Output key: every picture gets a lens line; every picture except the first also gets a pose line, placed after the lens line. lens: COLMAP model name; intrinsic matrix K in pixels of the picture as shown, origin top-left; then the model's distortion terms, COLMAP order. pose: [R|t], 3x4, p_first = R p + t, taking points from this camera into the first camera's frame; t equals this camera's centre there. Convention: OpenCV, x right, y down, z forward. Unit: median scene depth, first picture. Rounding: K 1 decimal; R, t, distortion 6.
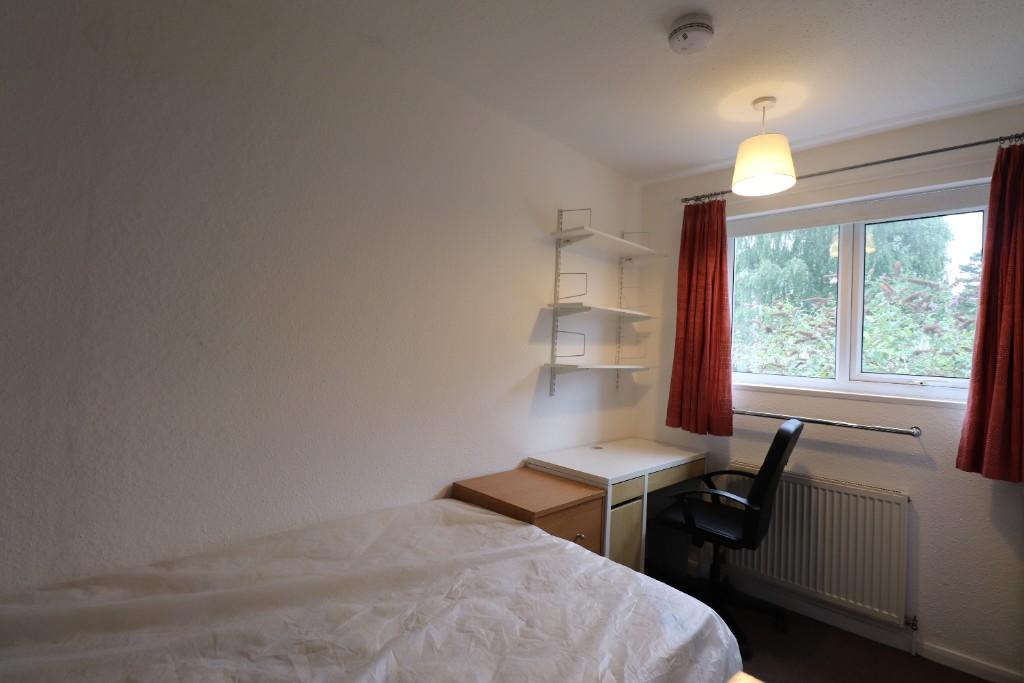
lens RADIAL K [[470.8, 0, 510.2], [0, 470.8, 333.2], [0, 0, 1]] dist [-0.001269, -0.014687]
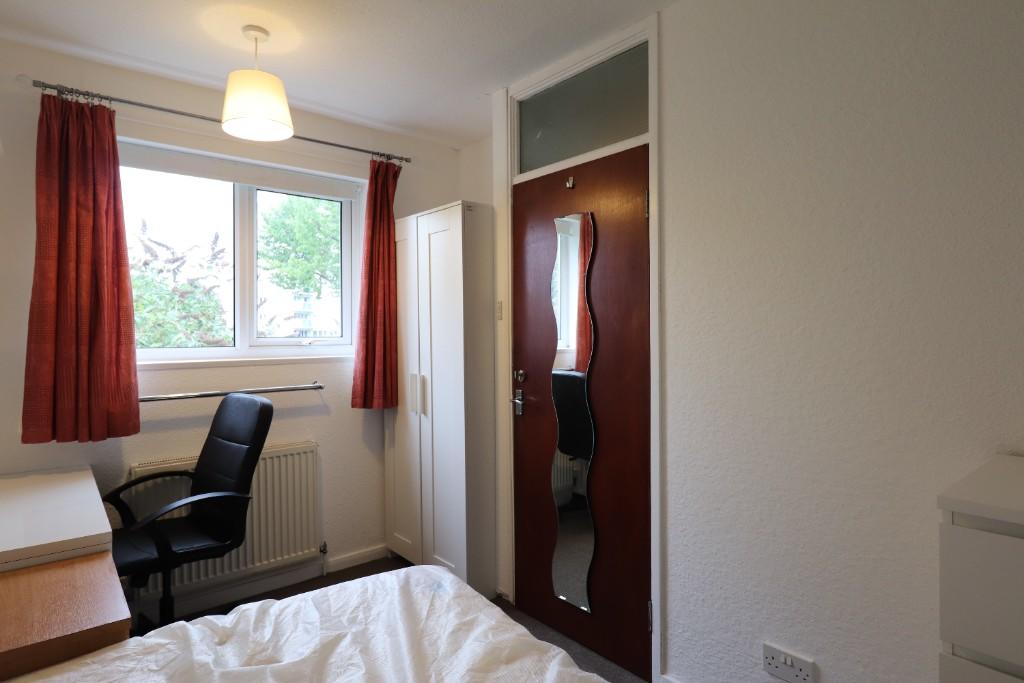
lens RADIAL K [[556.8, 0, 512.1], [0, 556.8, 331.0], [0, 0, 1]] dist [-0.037859, -0.001505]
pose [[0.062608, -0.046462, 0.996956, -0.398785], [-0.022407, 0.998599, 0.047946, 0.000240], [-0.997787, -0.025340, 0.061479, 0.389003]]
